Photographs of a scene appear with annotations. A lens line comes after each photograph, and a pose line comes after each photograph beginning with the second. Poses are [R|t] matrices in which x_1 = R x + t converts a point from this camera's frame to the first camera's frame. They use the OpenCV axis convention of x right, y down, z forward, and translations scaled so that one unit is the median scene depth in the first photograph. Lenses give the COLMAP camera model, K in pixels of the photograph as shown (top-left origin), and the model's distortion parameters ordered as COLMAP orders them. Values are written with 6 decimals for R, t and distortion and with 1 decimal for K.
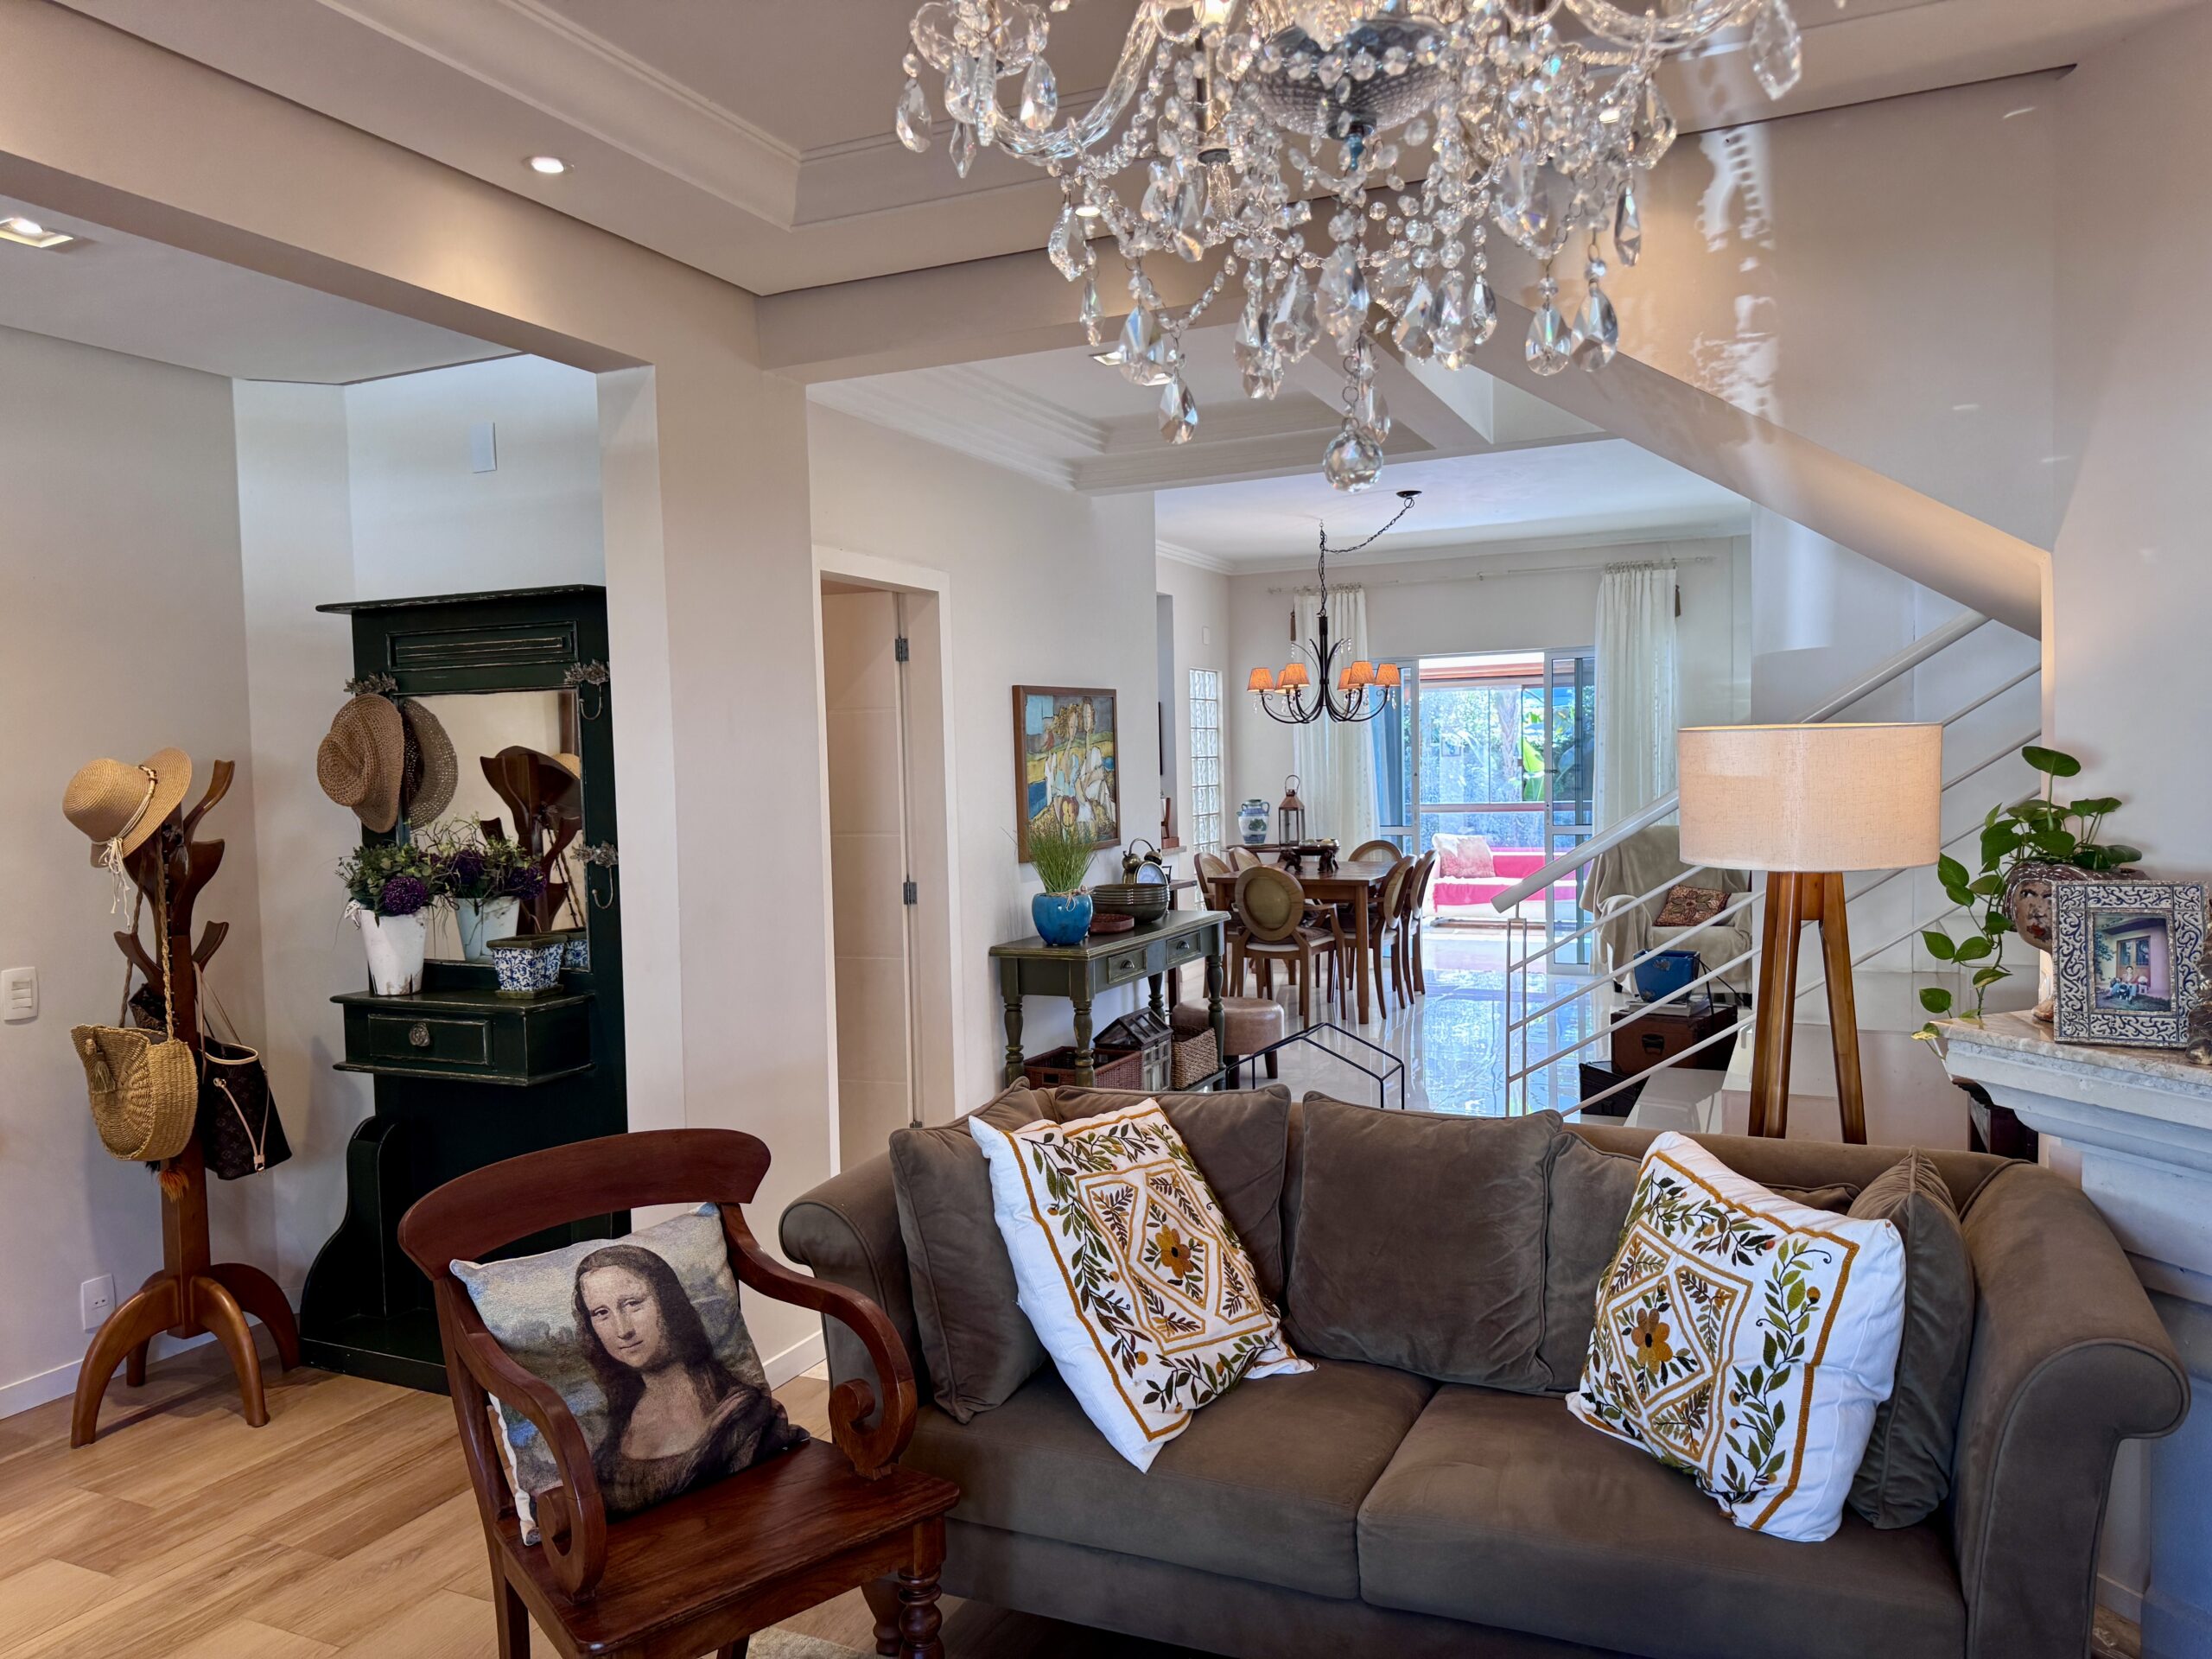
lens RADIAL K [[1518.8, 0, 1046.1], [0, 1518.8, 837.7], [0, 0, 1]] dist [0.049526, -0.055983]
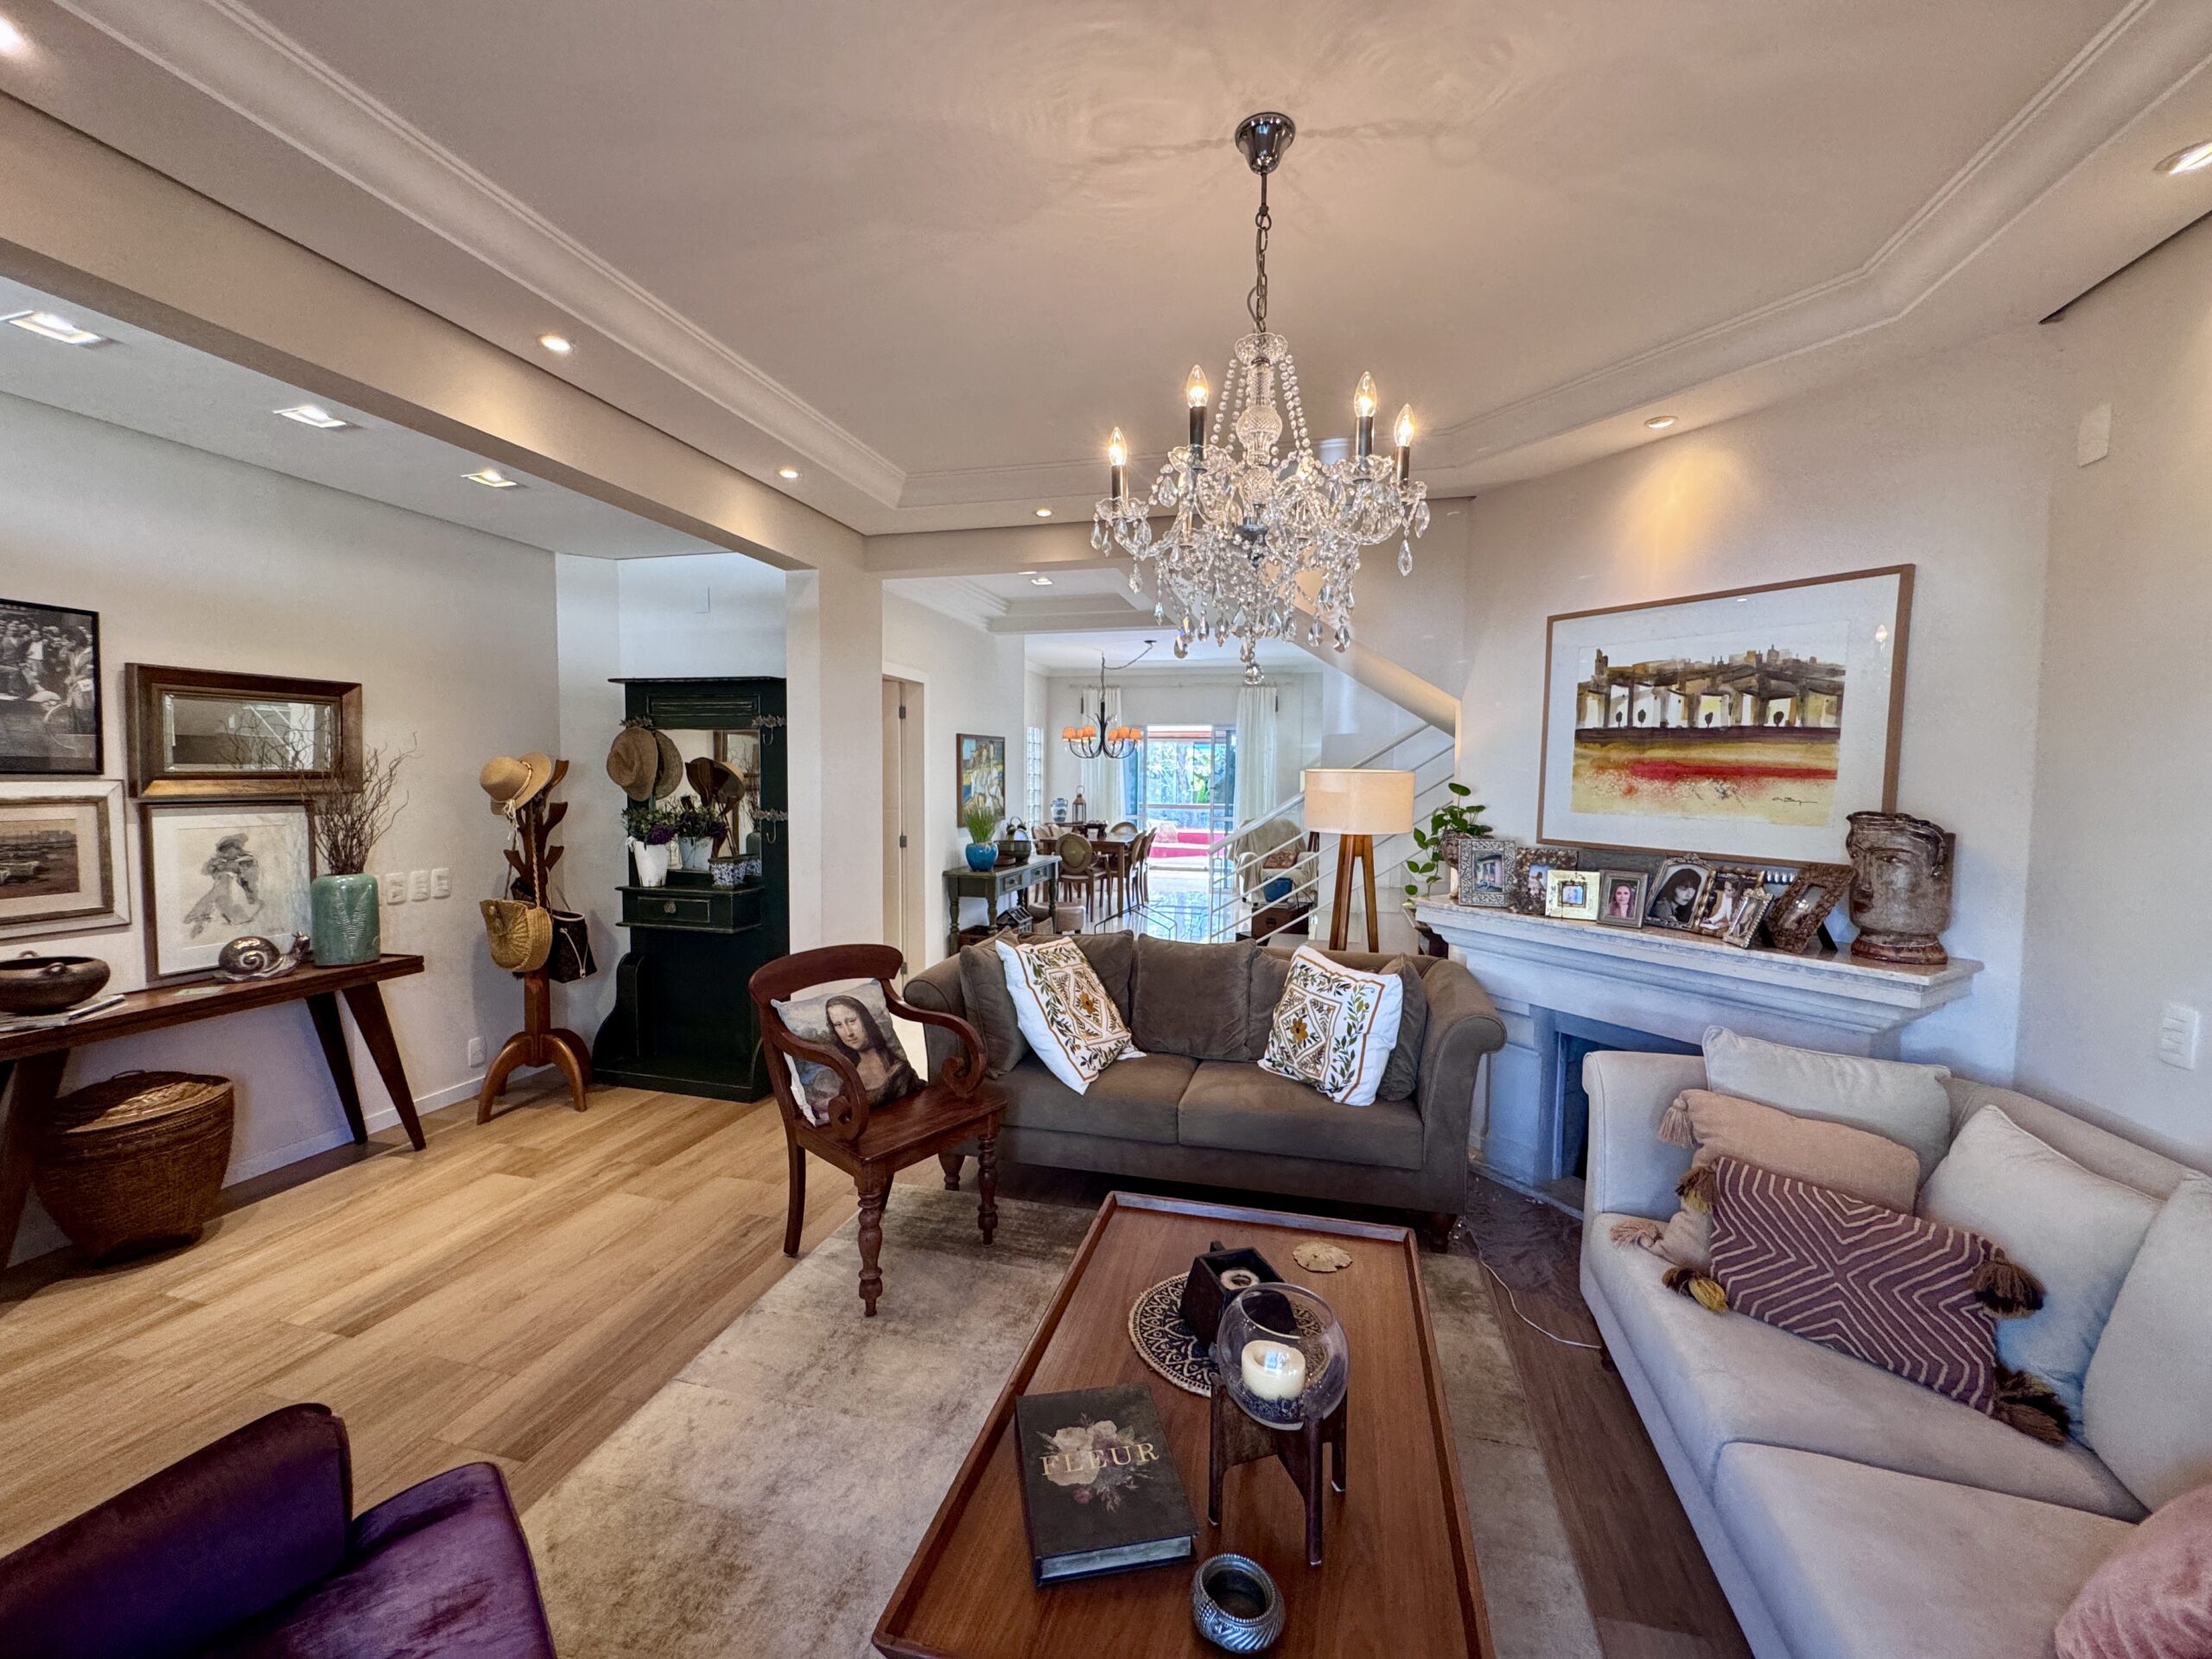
lens RADIAL K [[887.8, 0, 1045.0], [0, 887.8, 820.2], [0, 0, 1]] dist [-0.001975, -0.000145]
pose [[0.987358, 0.025381, 0.156460, -0.145414], [-0.025333, 0.999676, -0.002302, 0.013242], [-0.156468, -0.001691, 0.987682, -0.193967]]
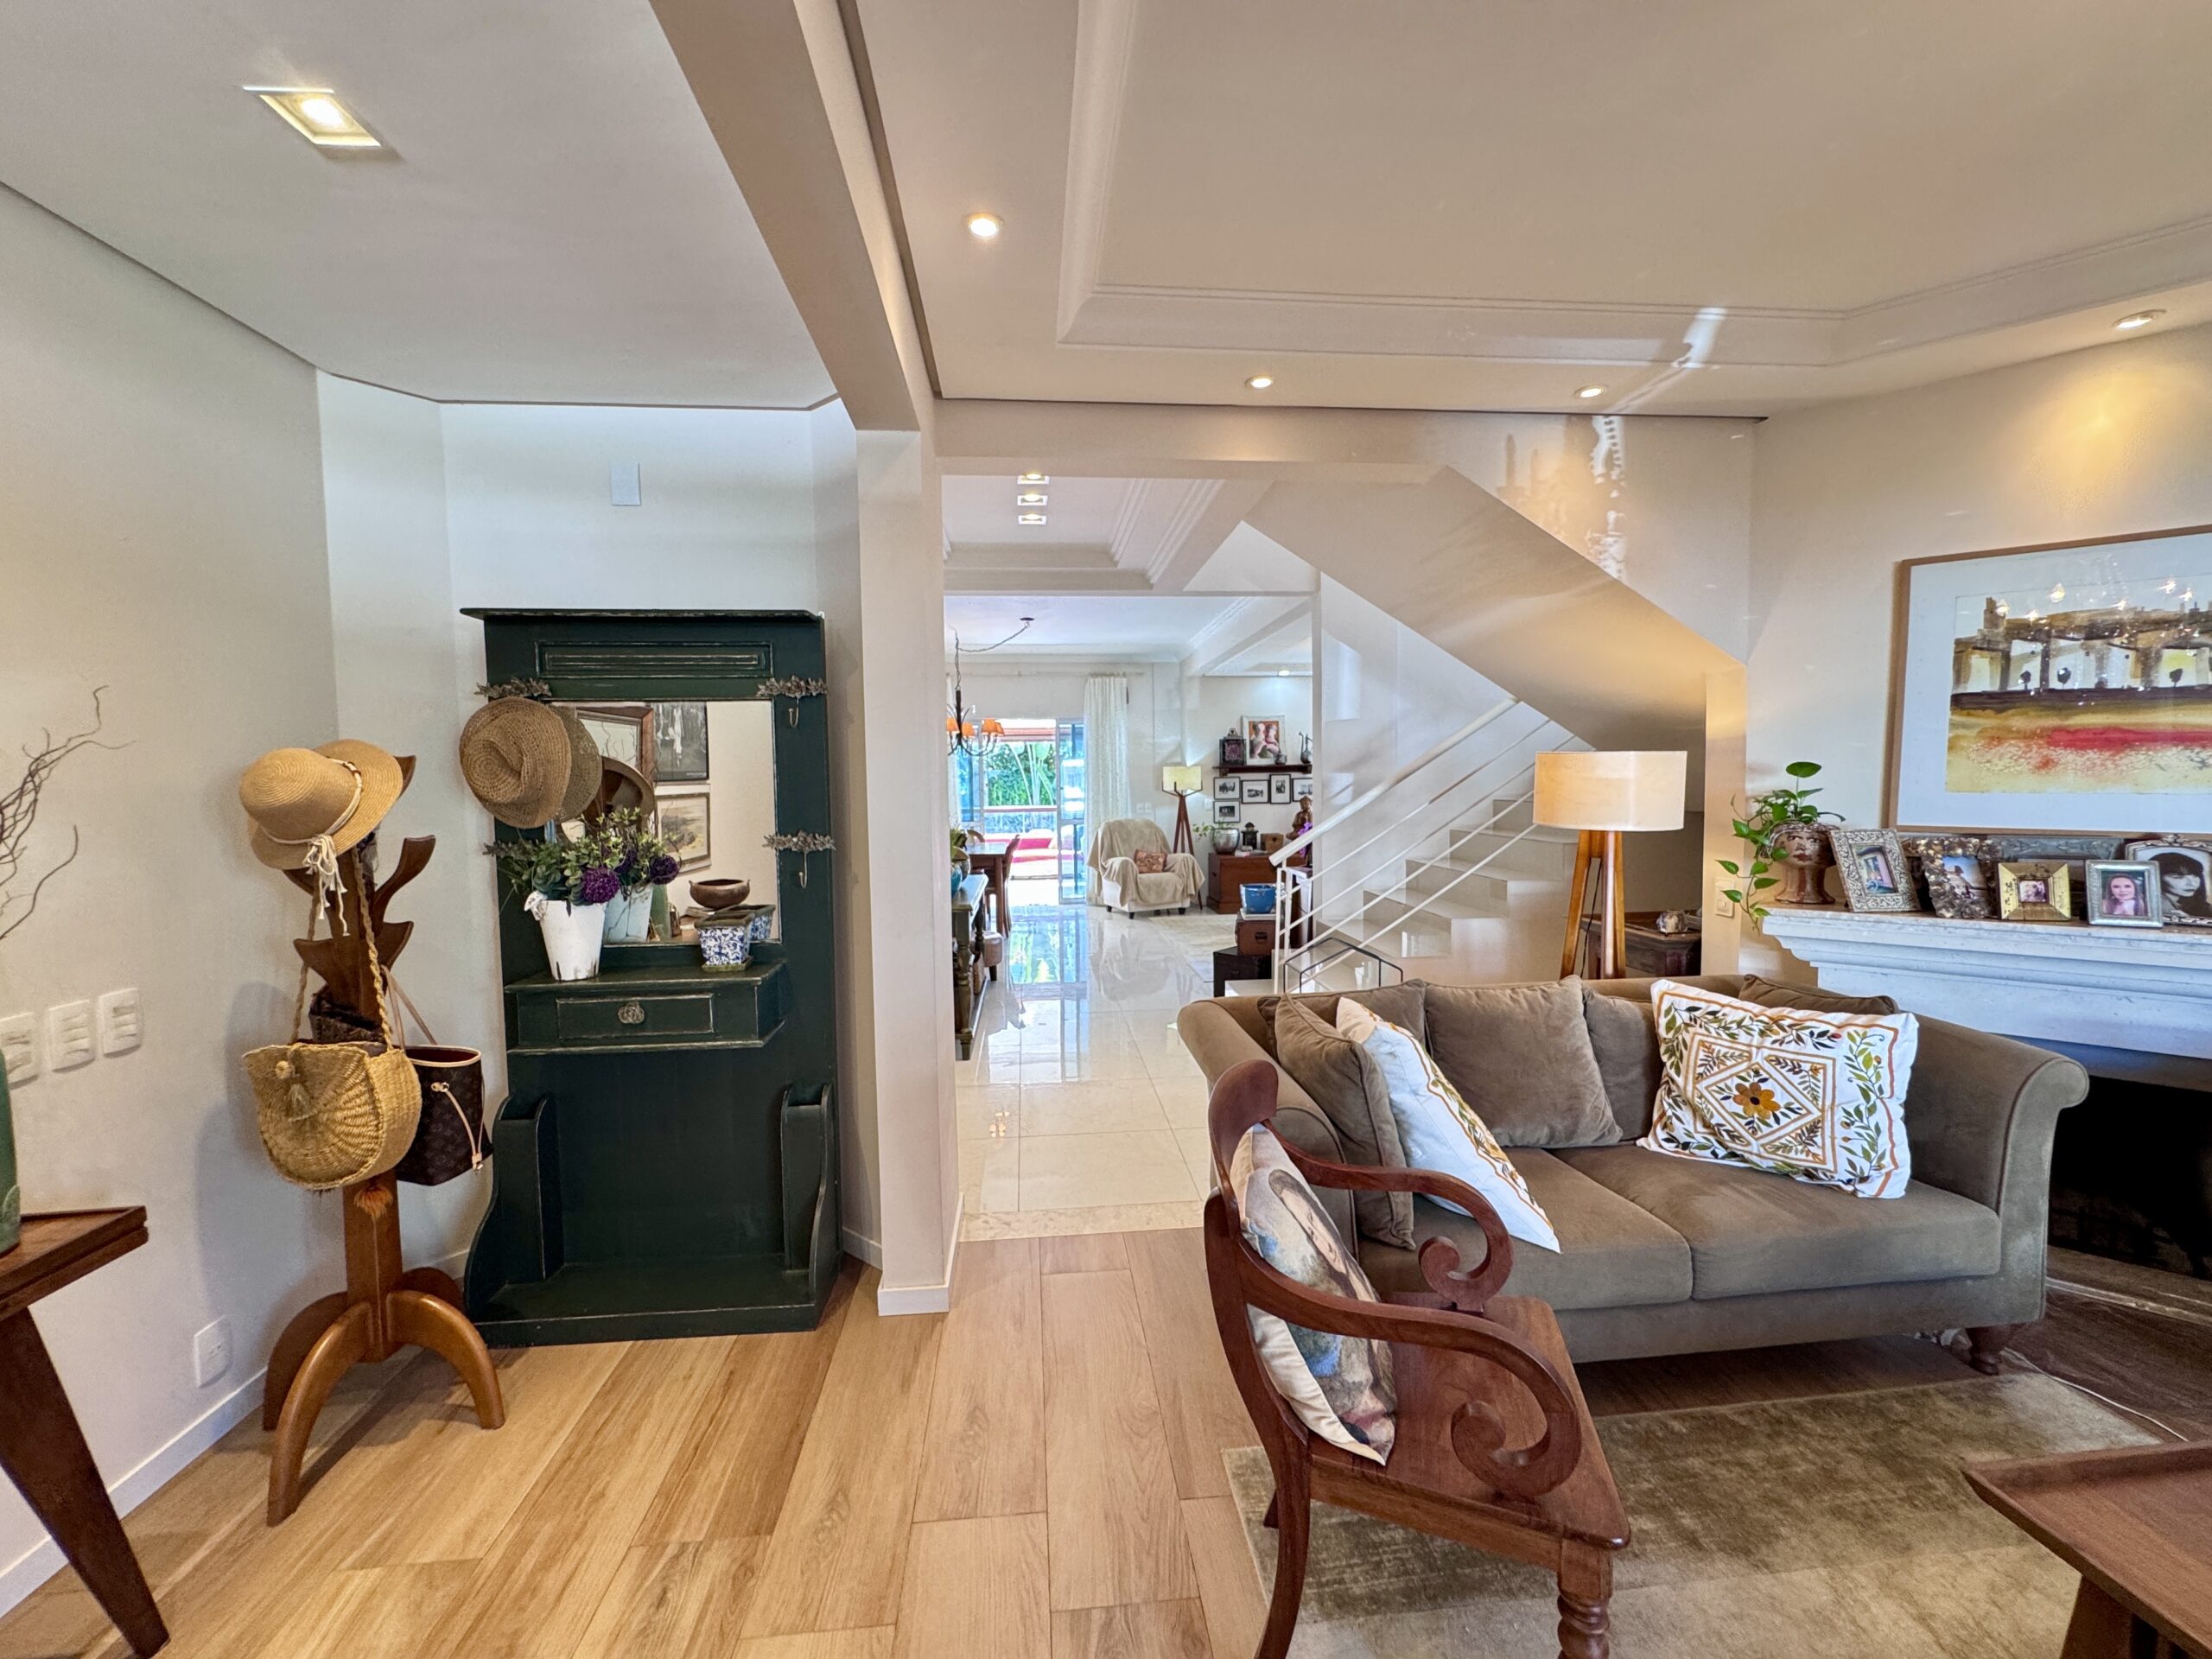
lens RADIAL K [[887.8, 0, 1024.8], [0, 887.8, 826.9], [0, 0, 1]] dist [-0.001975, -0.000145]
pose [[0.868279, -0.015820, 0.495825, -0.559735], [0.019243, 0.999813, -0.001798, 0.004522], [-0.495704, 0.011102, 0.868421, 0.374200]]
